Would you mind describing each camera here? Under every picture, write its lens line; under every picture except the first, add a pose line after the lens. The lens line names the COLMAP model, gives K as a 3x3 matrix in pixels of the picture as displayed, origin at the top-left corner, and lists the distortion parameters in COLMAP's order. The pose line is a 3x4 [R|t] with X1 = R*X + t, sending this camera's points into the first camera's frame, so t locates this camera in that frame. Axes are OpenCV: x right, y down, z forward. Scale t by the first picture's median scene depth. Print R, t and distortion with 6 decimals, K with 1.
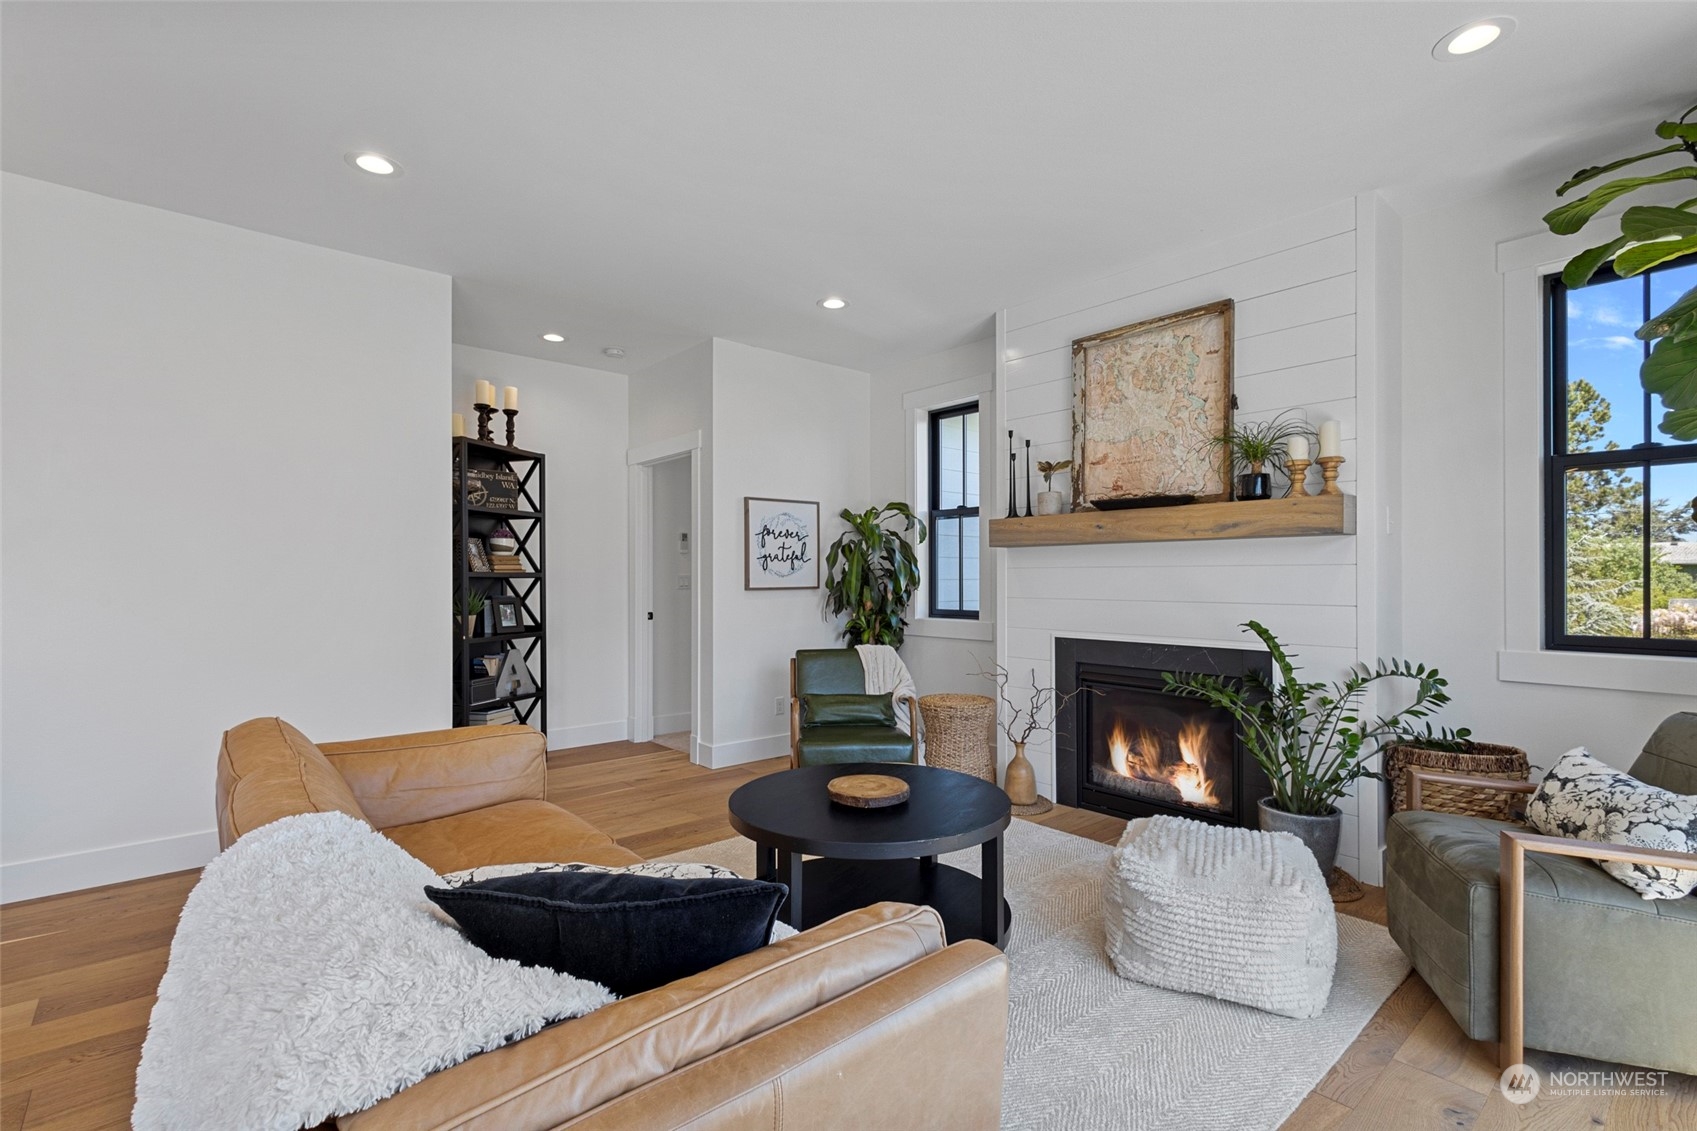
lens RADIAL K [[779.7, 0, 852.9], [0, 779.7, 572.3], [0, 0, 1]] dist [0.015675, 0.000603]
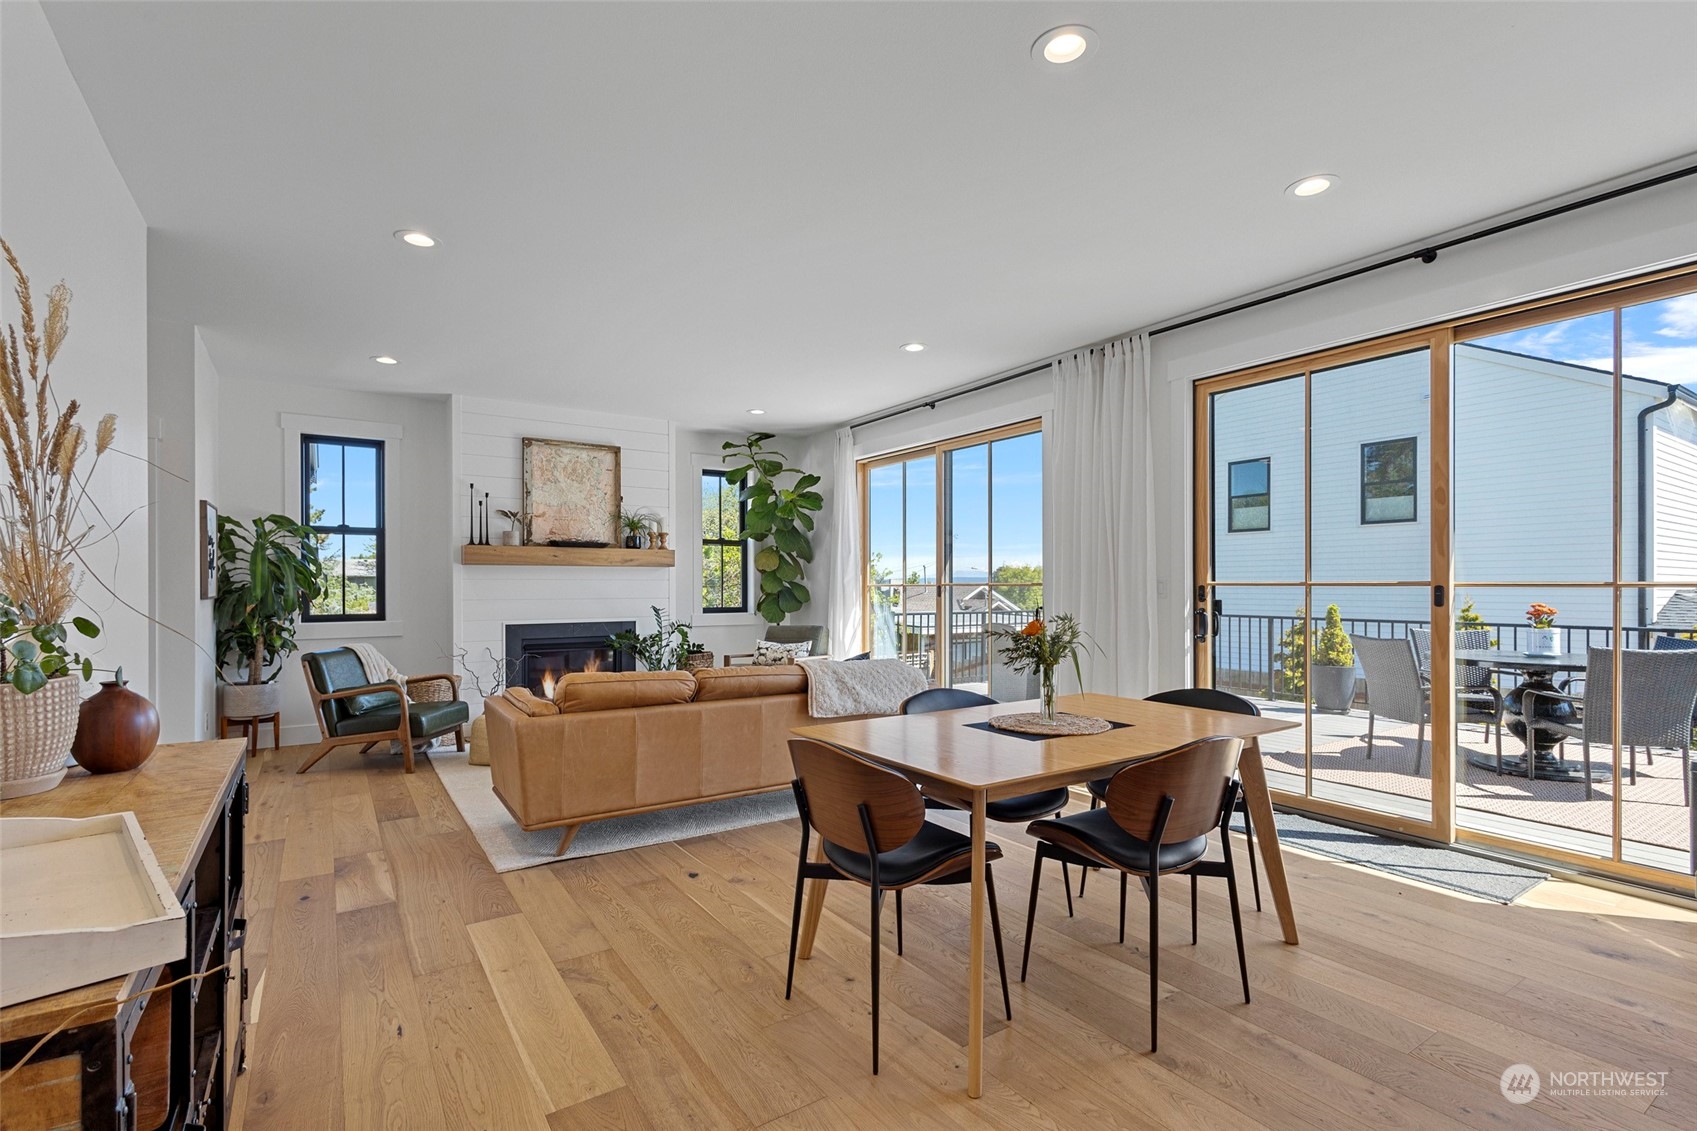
lens RADIAL K [[788.1, 0, 850.3], [0, 788.1, 581.8], [0, 0, 1]] dist [0.001709, 0.000972]
pose [[0.120217, 0.006979, 0.992723, -1.268816], [-0.006209, 0.999961, -0.006278, 0.004619], [-0.992728, -0.005409, 0.120255, 0.150136]]
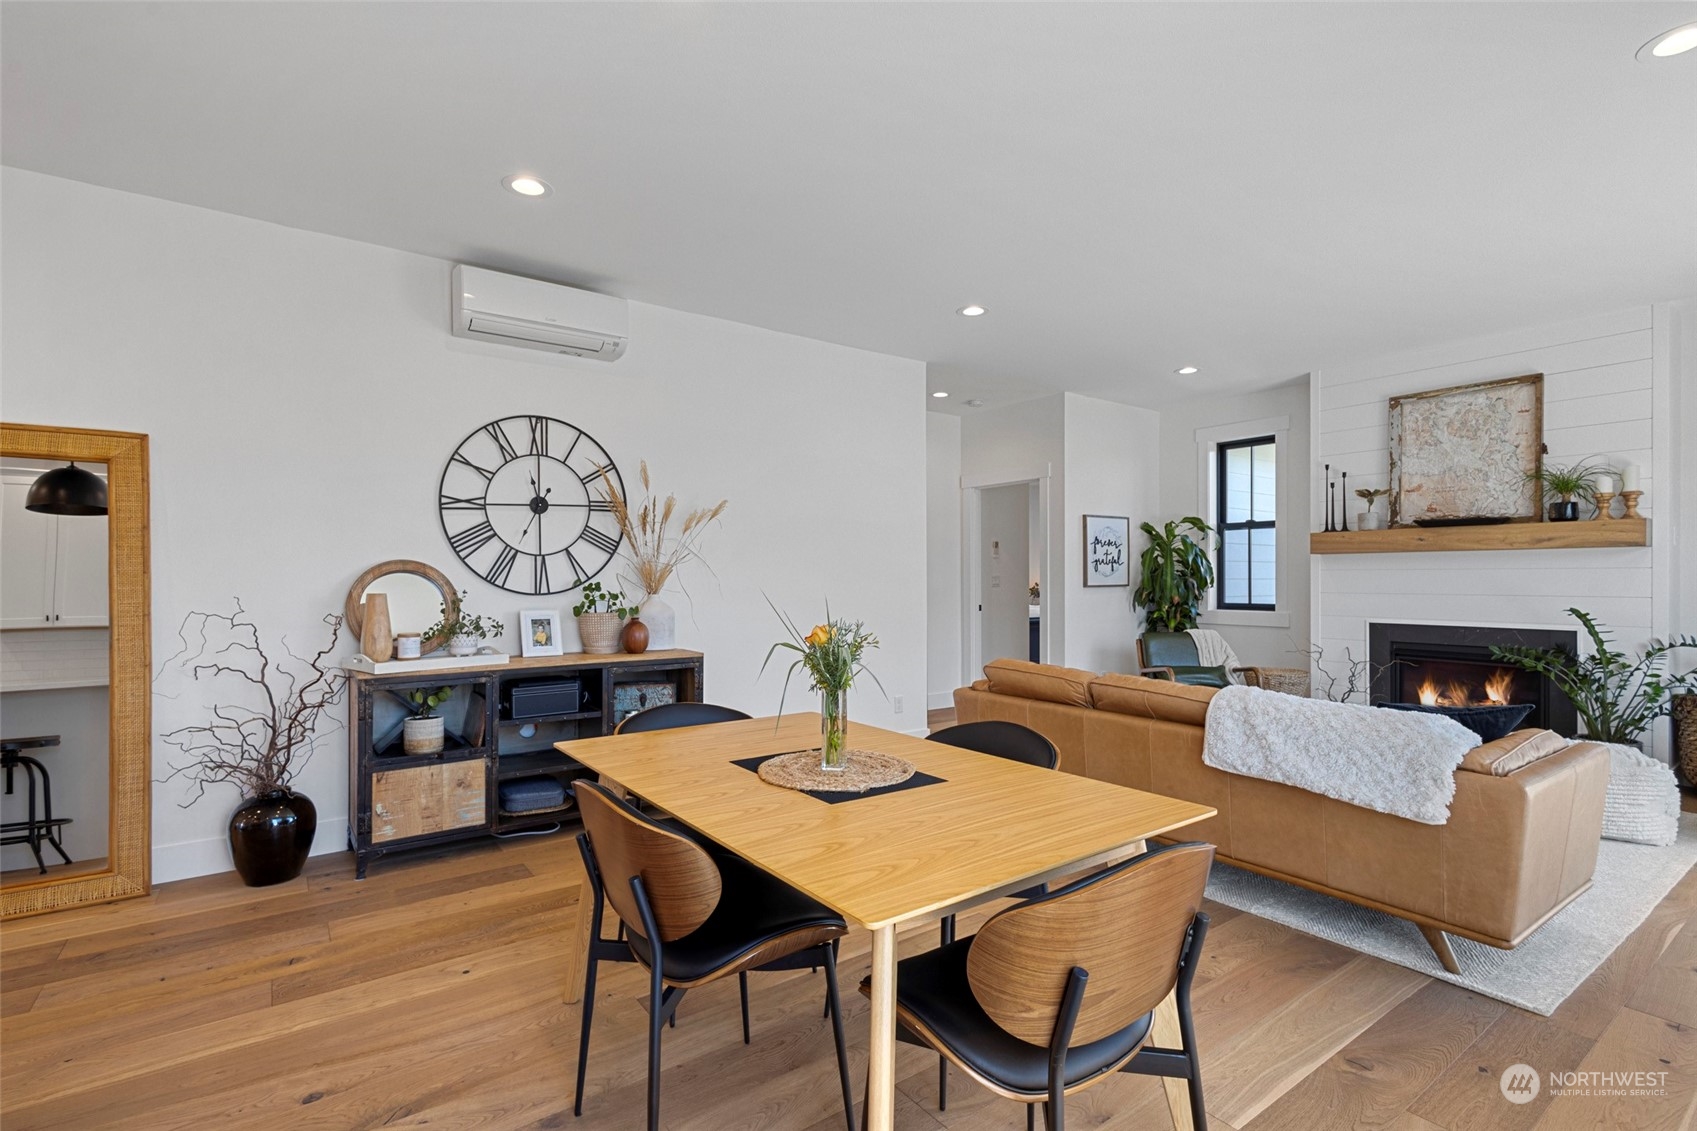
lens RADIAL K [[788.1, 0, 850.3], [0, 788.1, 581.8], [0, 0, 1]] dist [0.001709, 0.000972]
pose [[0.996133, 0.001202, -0.087847, -0.523620], [-0.000206, 0.999936, 0.011345, -0.000673], [0.087855, -0.011283, 0.996069, -0.421504]]
